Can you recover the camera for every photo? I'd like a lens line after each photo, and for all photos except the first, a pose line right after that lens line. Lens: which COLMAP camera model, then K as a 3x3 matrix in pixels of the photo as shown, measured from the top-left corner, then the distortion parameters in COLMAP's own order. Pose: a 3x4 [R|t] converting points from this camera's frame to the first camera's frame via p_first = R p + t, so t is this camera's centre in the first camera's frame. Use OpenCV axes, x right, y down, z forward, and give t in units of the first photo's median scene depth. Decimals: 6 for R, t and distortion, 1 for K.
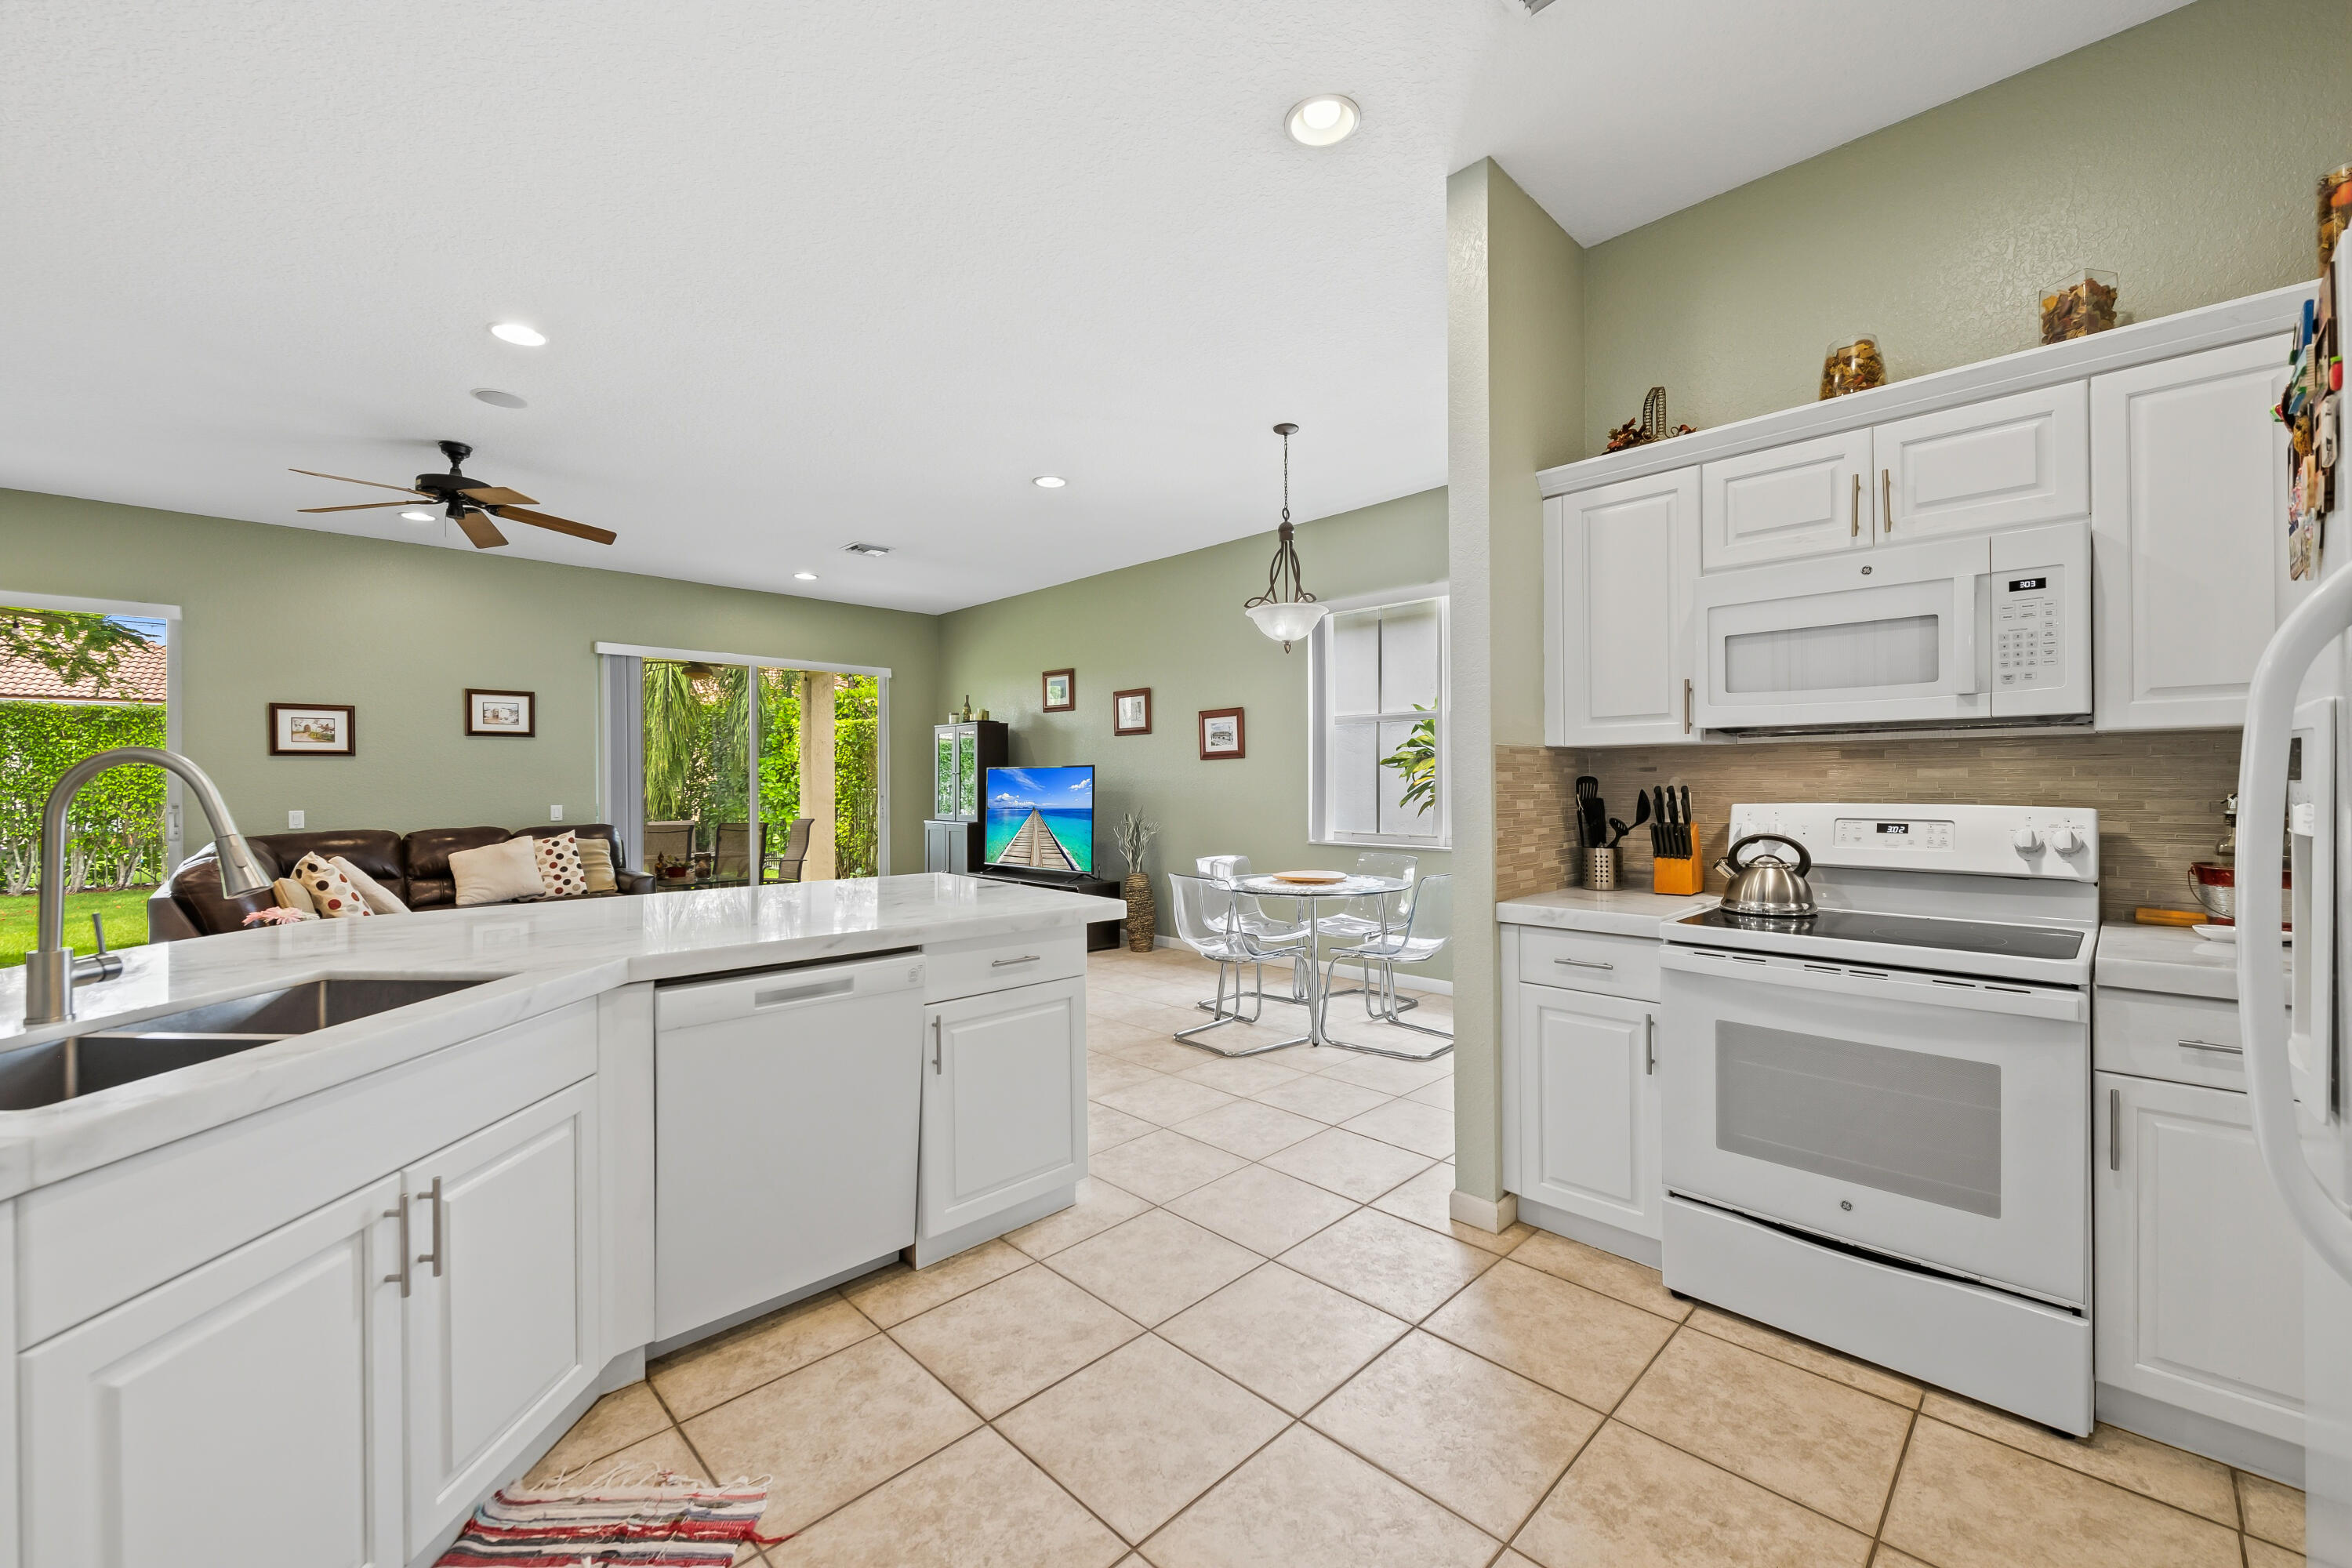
lens RADIAL K [[925.4, 0, 1190.9], [0, 925.4, 779.4], [0, 0, 1]] dist [0.000562, -0.003083]
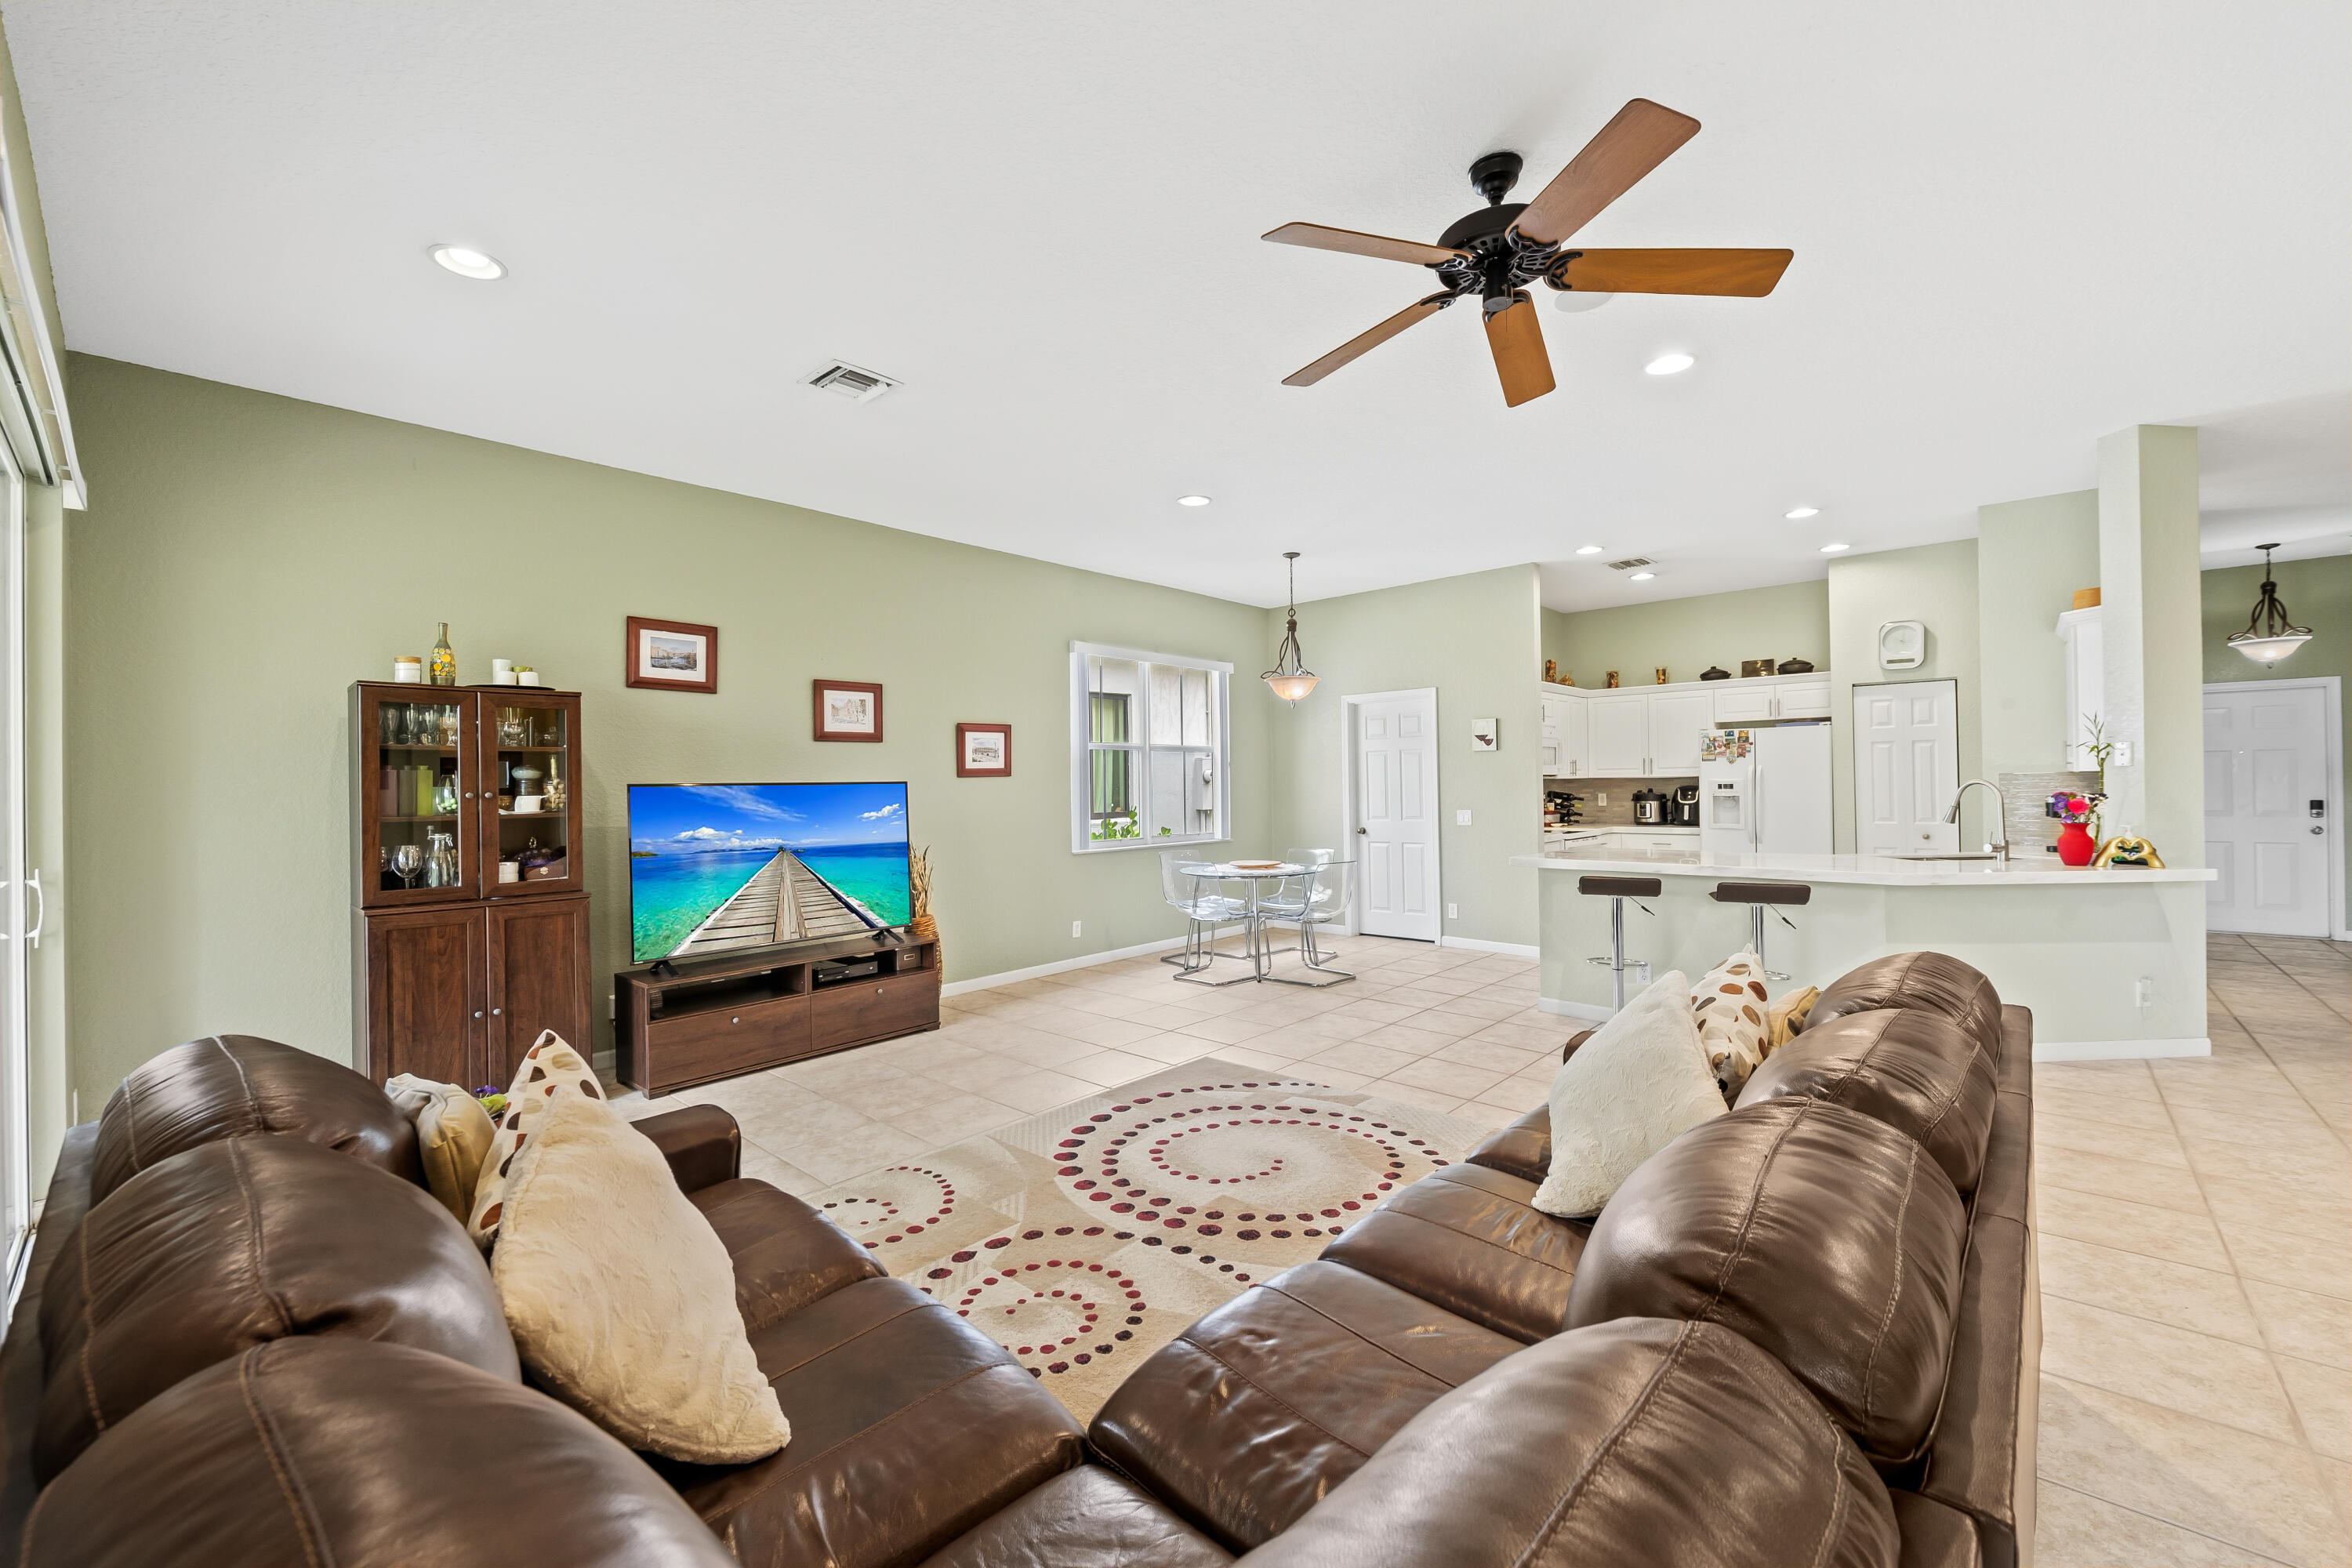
lens RADIAL K [[925.4, 0, 1186.6], [0, 925.4, 791.3], [0, 0, 1]] dist [0.000562, -0.003083]
pose [[-0.049931, -0.002106, 0.998750, -2.272362], [0.009246, 0.999954, 0.002571, -0.019261], [-0.998710, 0.009363, -0.049909, 2.086580]]
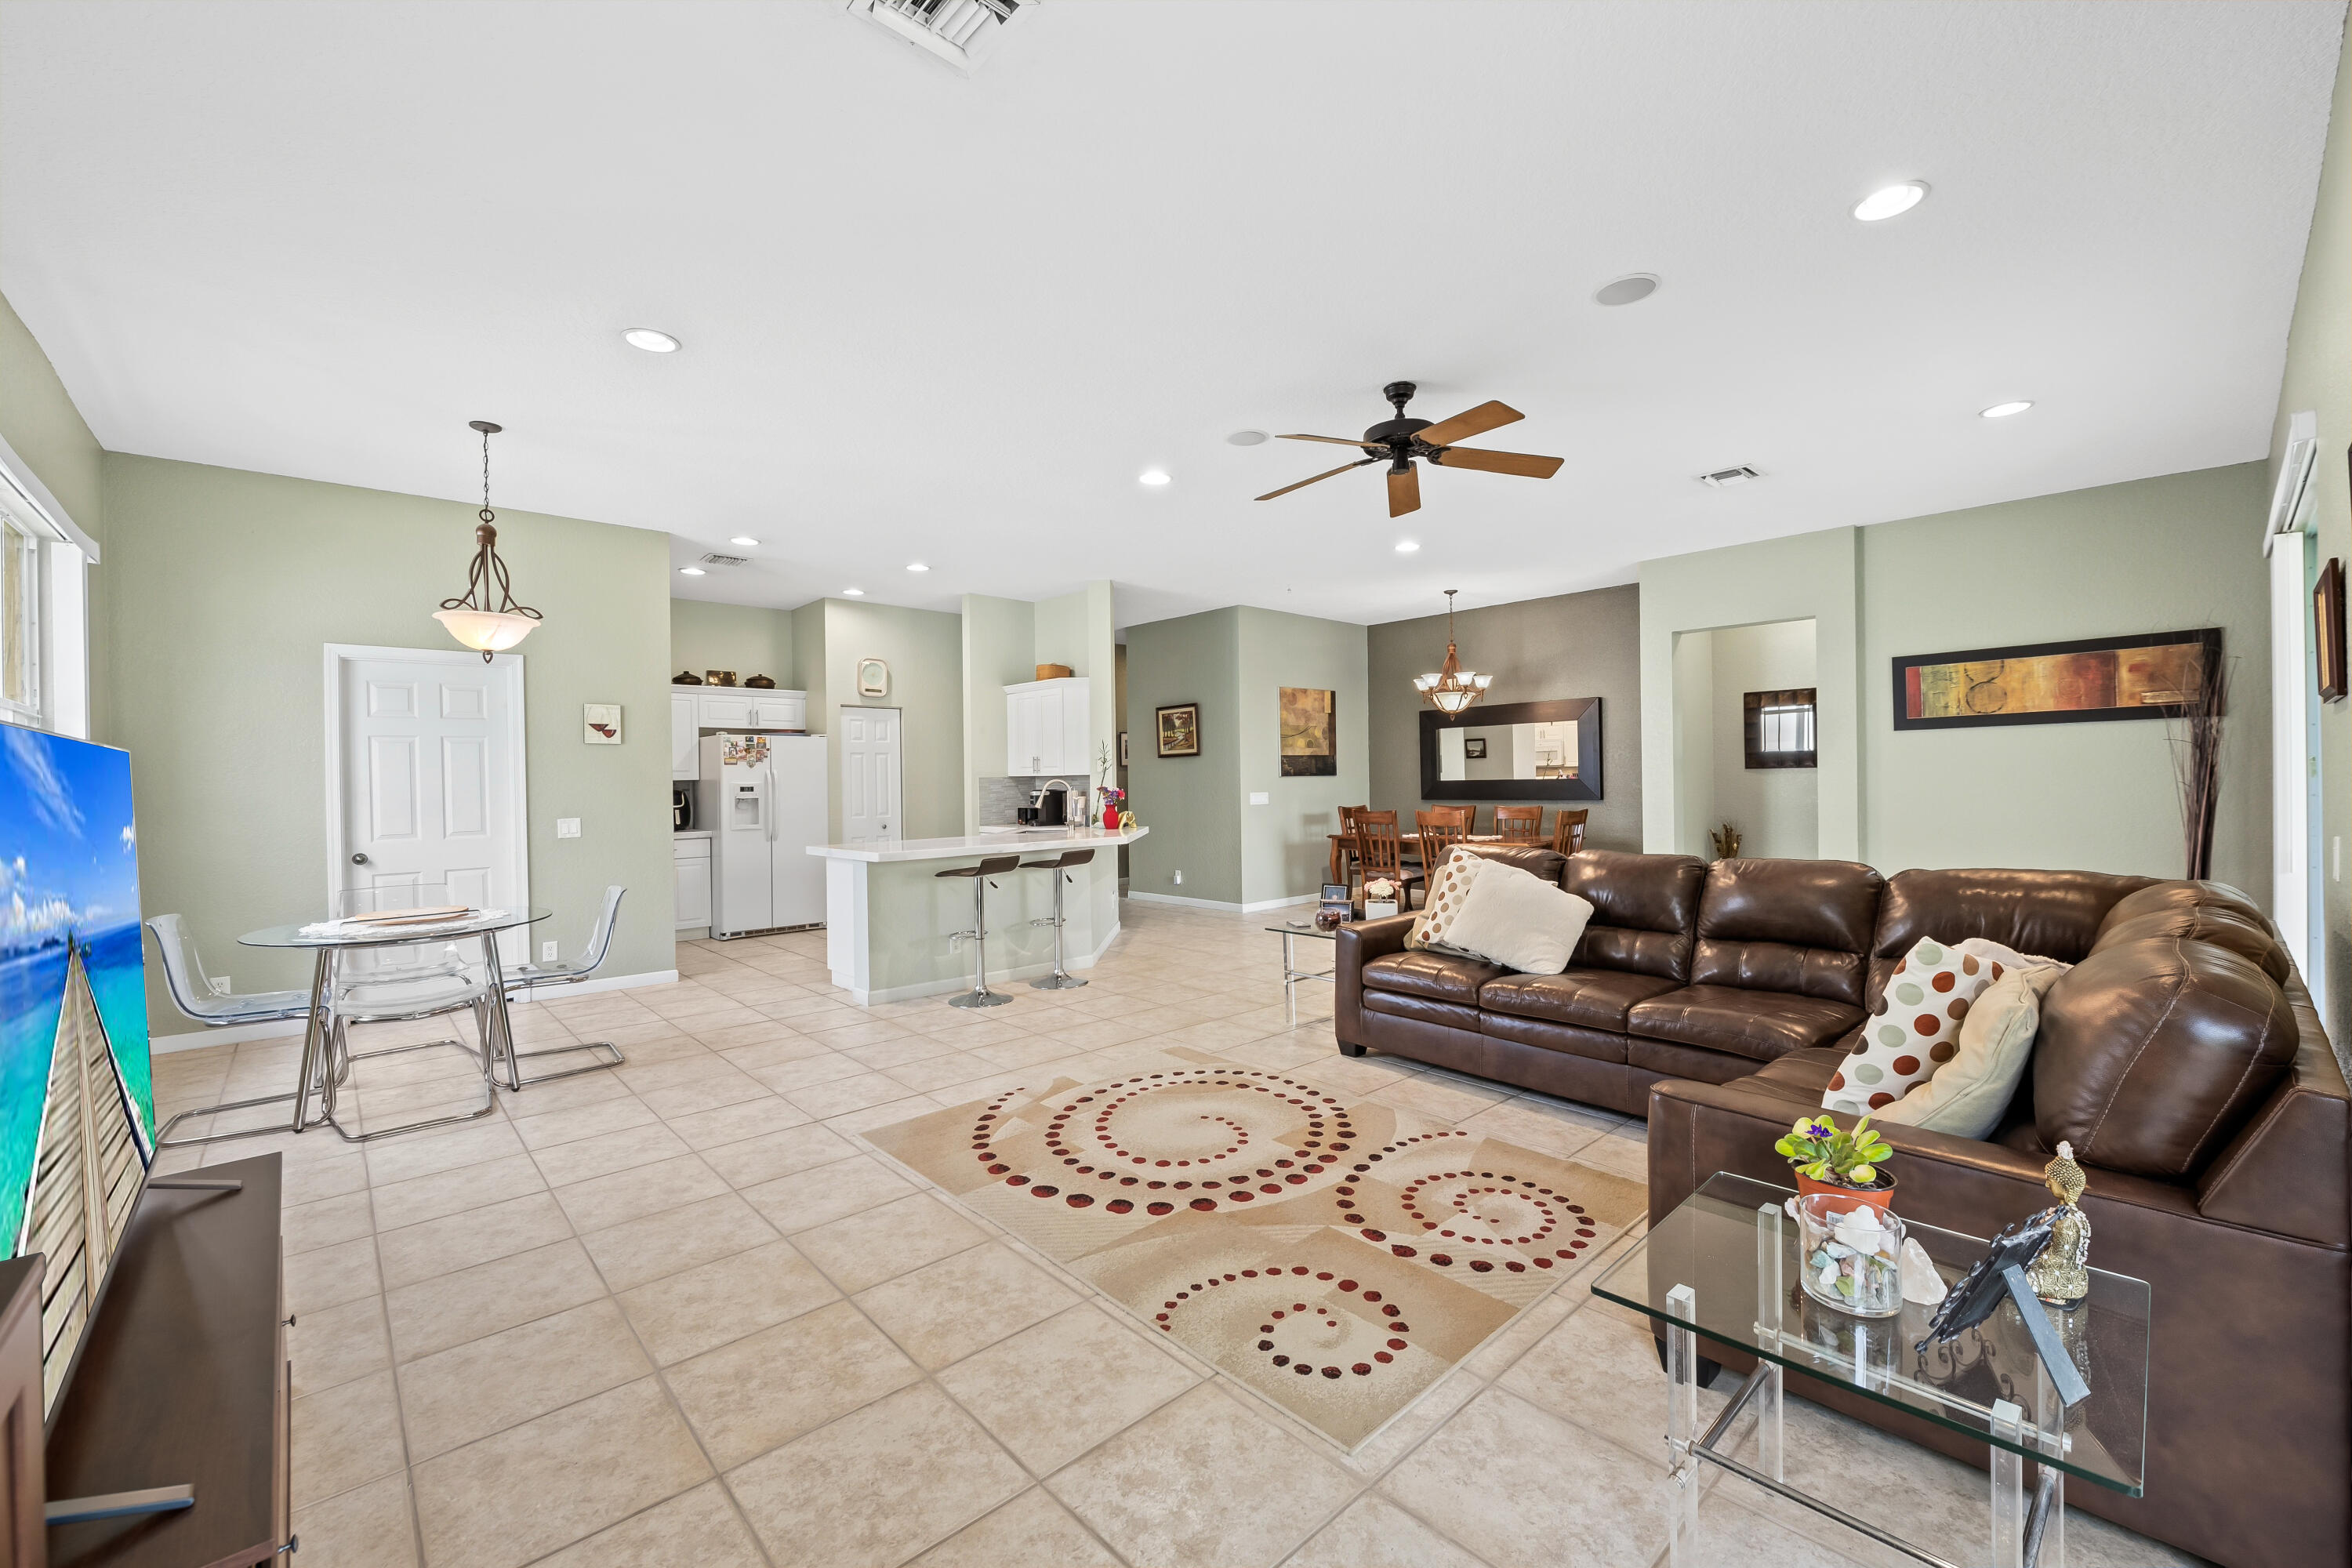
lens RADIAL K [[945.4, 0, 1187.5], [0, 945.4, 787.9], [0, 0, 1]] dist [0.001642, 0.000024]
pose [[-0.998929, 0.018781, 0.042283, -1.089477], [0.018951, 0.999814, 0.003617, 0.000151], [-0.042208, 0.004414, -0.999099, 3.262175]]
